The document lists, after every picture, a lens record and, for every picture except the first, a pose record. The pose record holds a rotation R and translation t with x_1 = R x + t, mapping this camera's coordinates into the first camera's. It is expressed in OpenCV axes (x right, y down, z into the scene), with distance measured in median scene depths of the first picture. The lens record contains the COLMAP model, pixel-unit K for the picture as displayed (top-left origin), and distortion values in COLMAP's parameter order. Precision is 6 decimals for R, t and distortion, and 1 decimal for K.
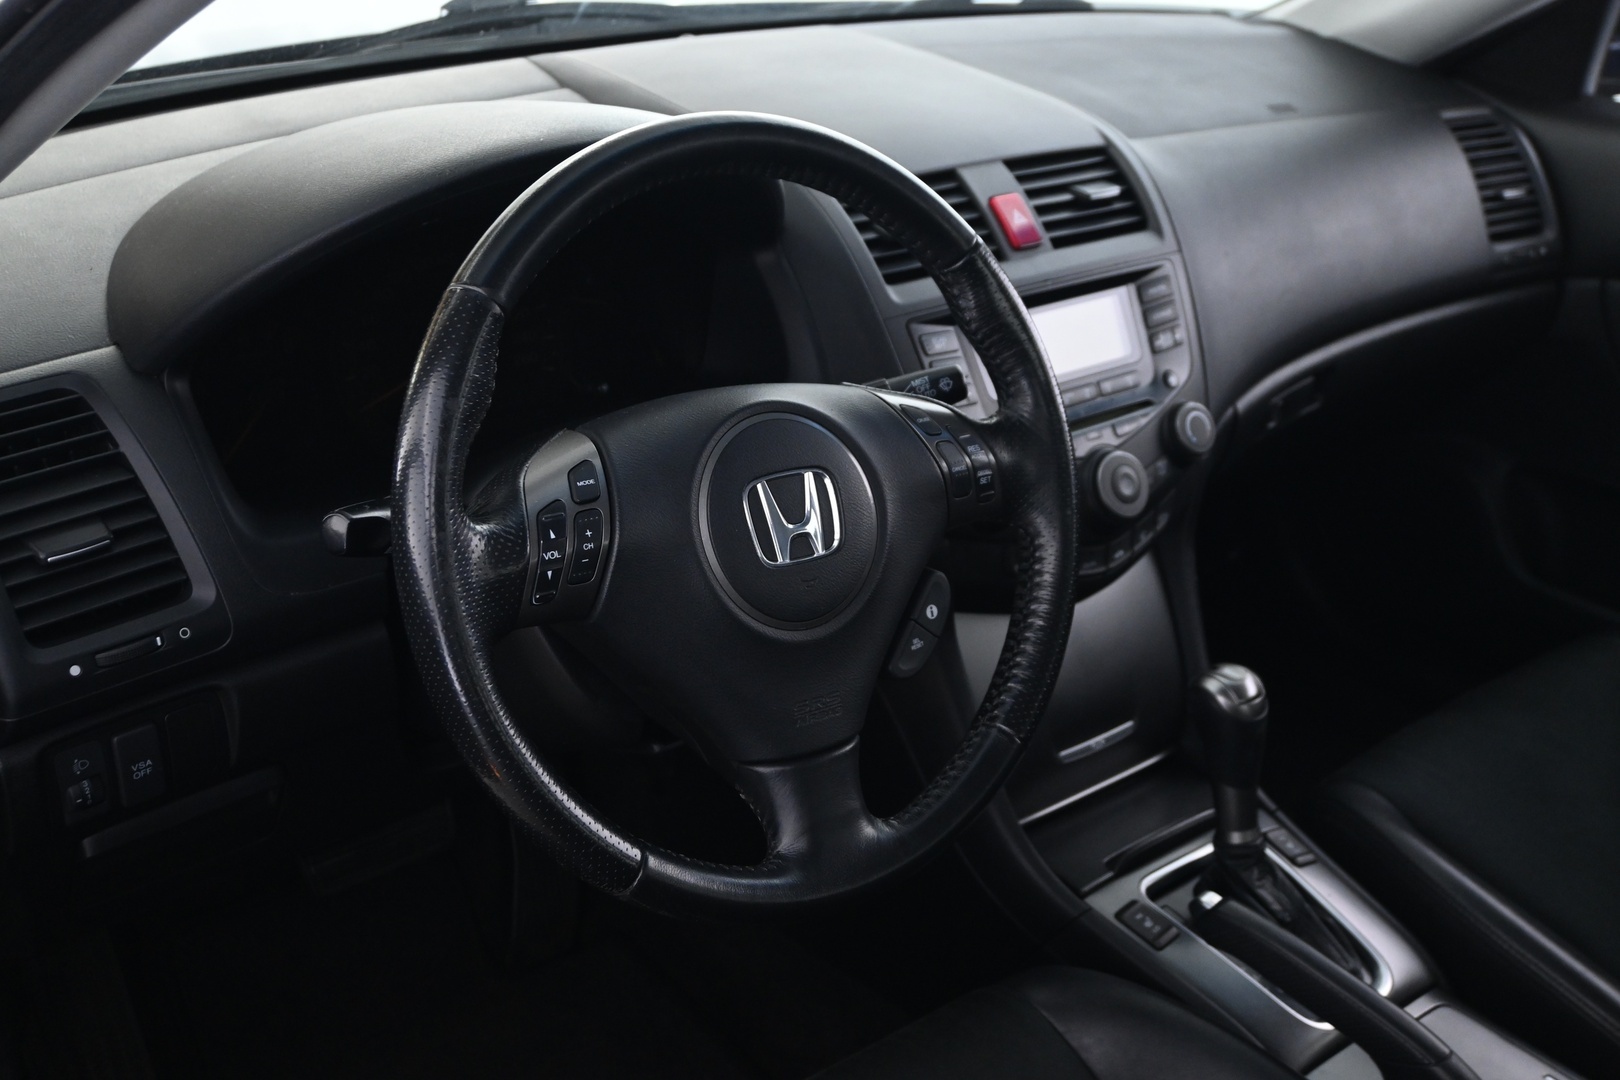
lens RADIAL K [[1813.8, 0, 807.5], [0, 1813.8, 531.0], [0, 0, 1]] dist [-0.006051, 0.000000]
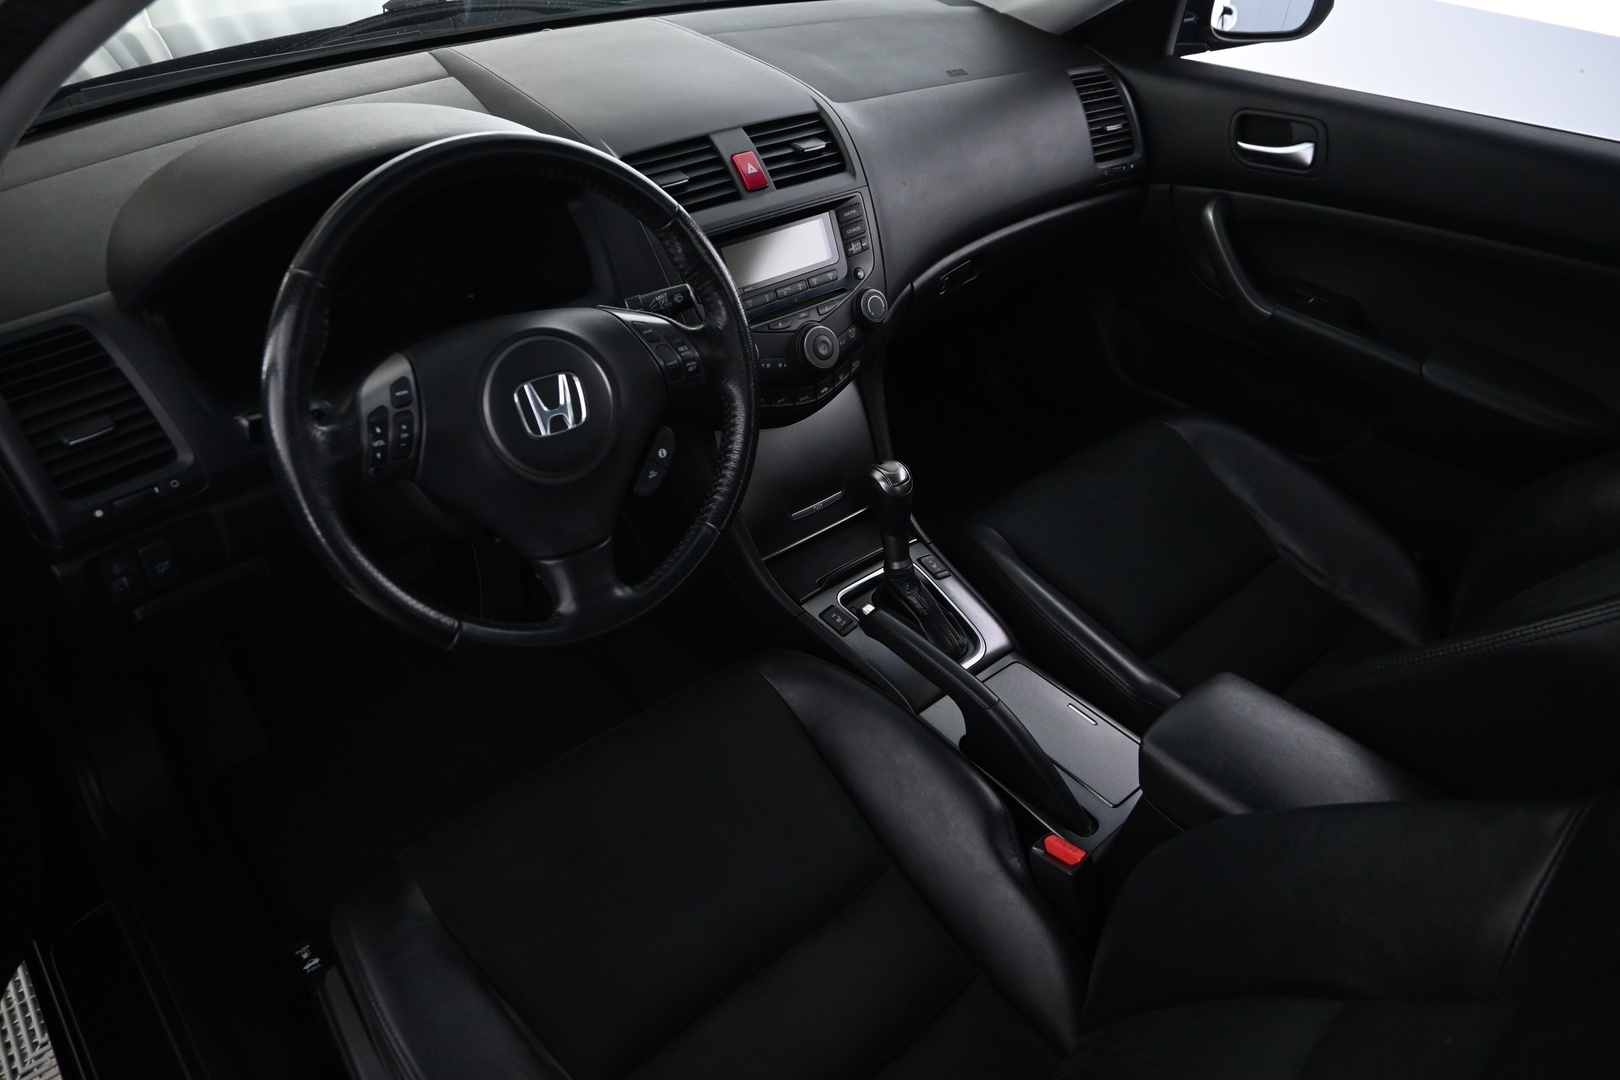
lens RADIAL K [[1132.3, 0, 807.3], [0, 1132.3, 552.3], [0, 0, 1]] dist [-0.013554, 0.010449]
pose [[0.999153, -0.026444, 0.031526, 0.127942], [0.019071, 0.976502, 0.214663, -0.063704], [-0.036462, -0.213880, 0.976179, 0.012938]]
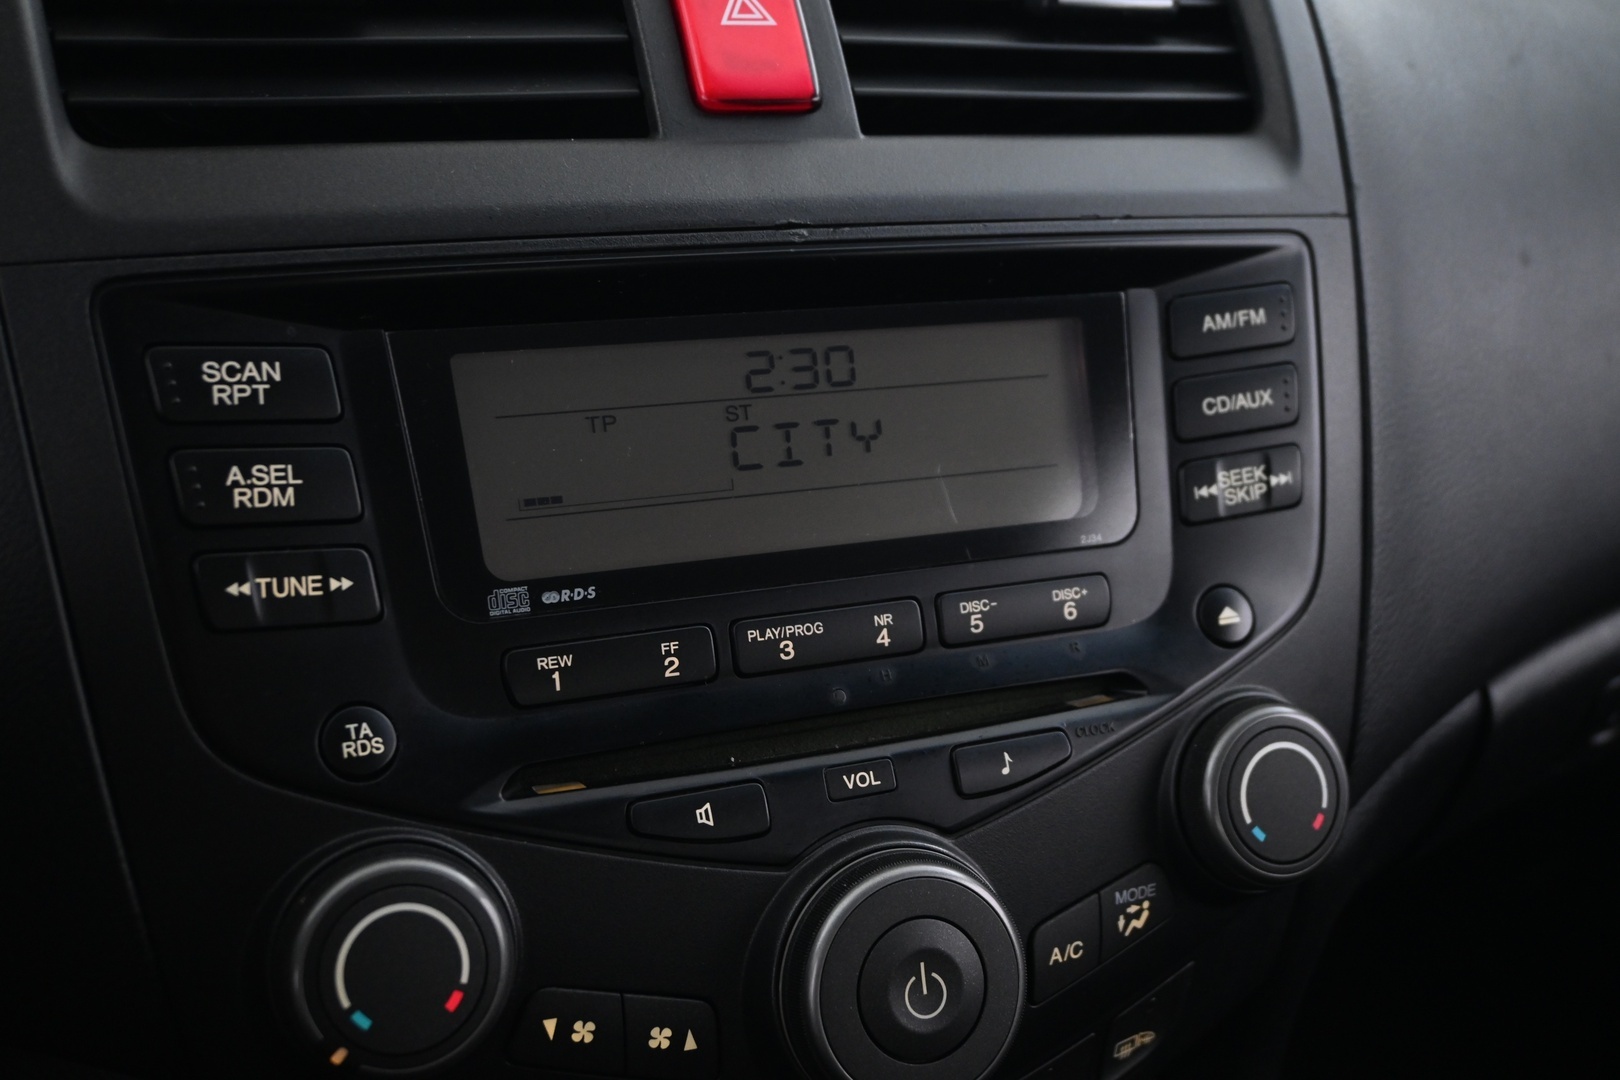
lens RADIAL K [[1731.1, 0, 817.6], [0, 1731.1, 550.8], [0, 0, 1]] dist [0.024945, 0.000000]
pose [[0.963399, 0.163380, -0.212529, 0.207323], [-0.162533, 0.986467, 0.021574, -0.095579], [0.213178, 0.013759, 0.976917, 0.745775]]
